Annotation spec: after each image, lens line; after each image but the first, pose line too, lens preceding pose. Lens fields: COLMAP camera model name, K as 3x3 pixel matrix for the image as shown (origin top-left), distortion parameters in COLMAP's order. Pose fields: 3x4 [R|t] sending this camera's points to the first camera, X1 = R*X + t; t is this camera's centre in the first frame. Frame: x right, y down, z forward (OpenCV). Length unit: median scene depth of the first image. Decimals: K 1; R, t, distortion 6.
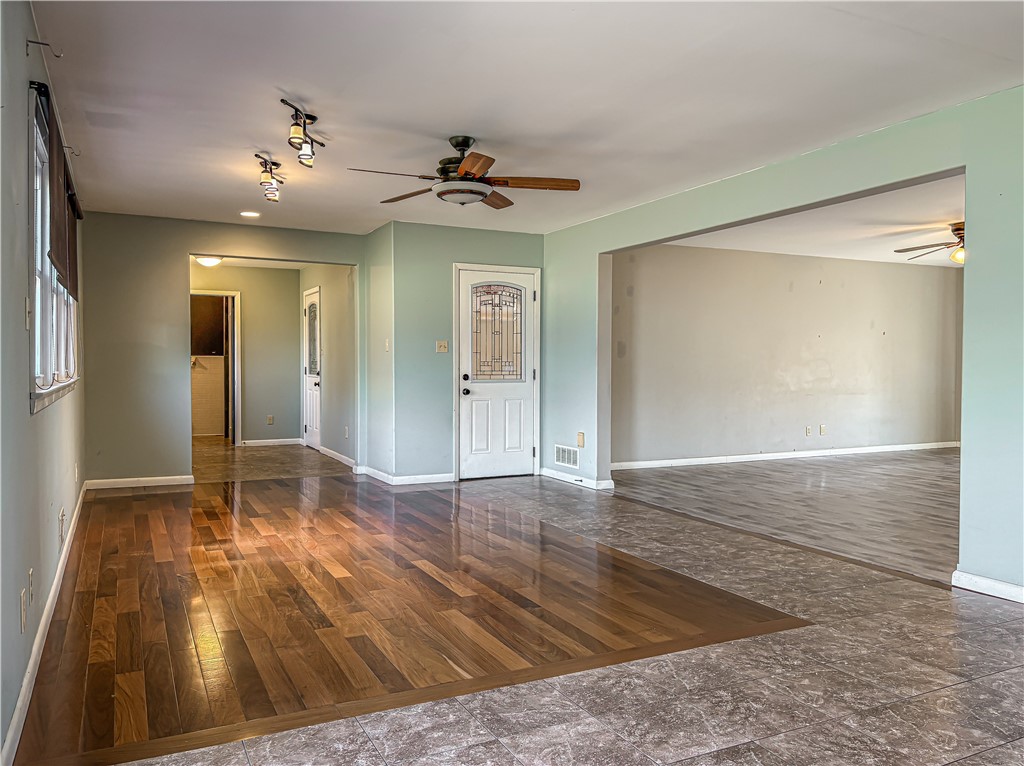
lens RADIAL K [[787.0, 0, 508.5], [0, 787.0, 380.7], [0, 0, 1]] dist [0.038608, -0.019662]
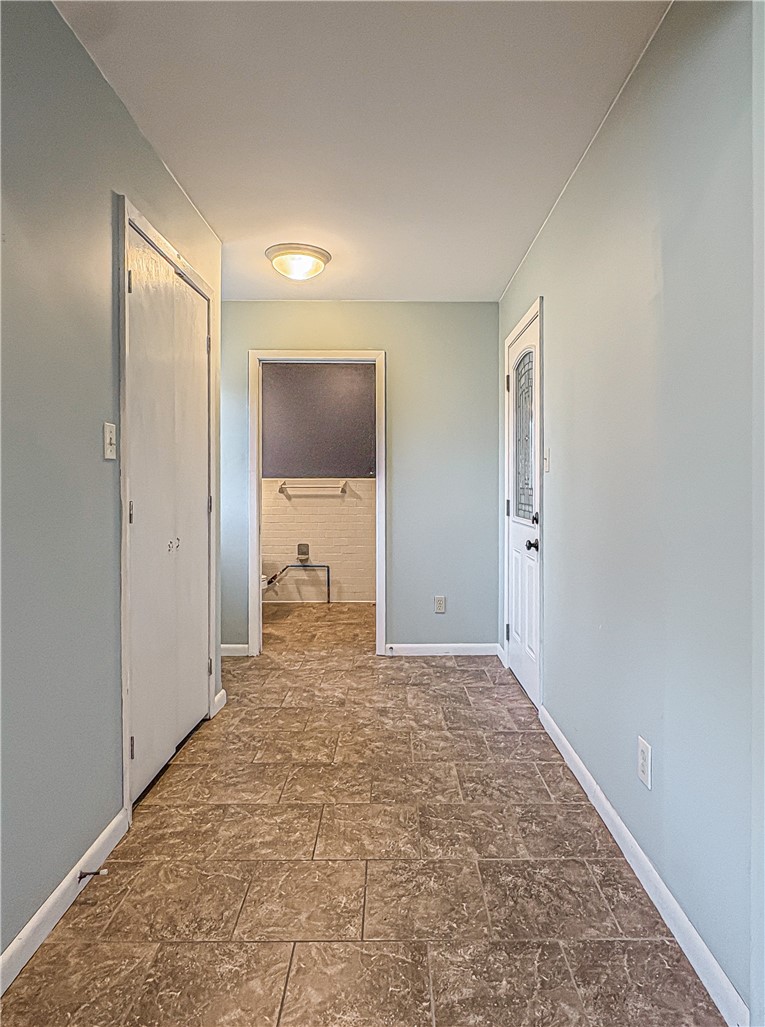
lens RADIAL K [[623.3, 0, 396.6], [0, 623.3, 486.9], [0, 0, 1]] dist [0.010320, 0.000598]
pose [[0.898907, -0.002069, -0.438136, -0.214436], [-0.007223, 0.999783, -0.019540, -0.023566], [0.438081, 0.020729, 0.898697, 0.883407]]
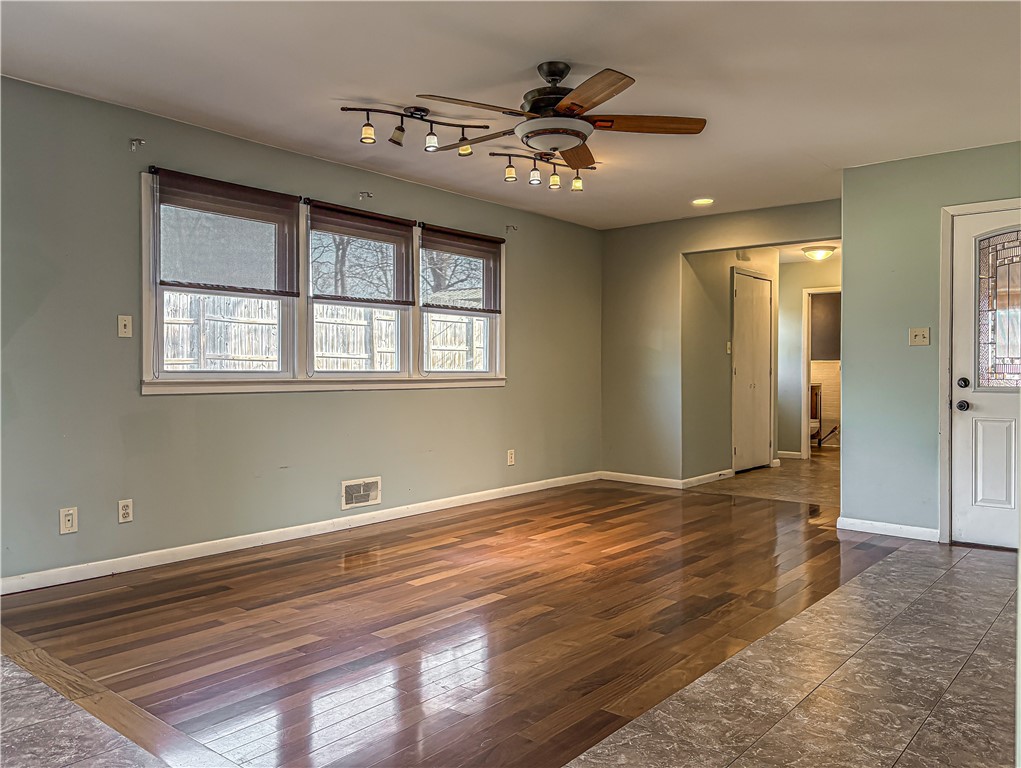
lens RADIAL K [[784.7, 0, 503.9], [0, 784.7, 379.1], [0, 0, 1]] dist [0.038608, -0.019662]
pose [[0.392124, 0.005197, -0.919898, 0.384521], [-0.020763, 0.999779, -0.003202, 0.002223], [0.919678, 0.020355, 0.392146, 0.400845]]
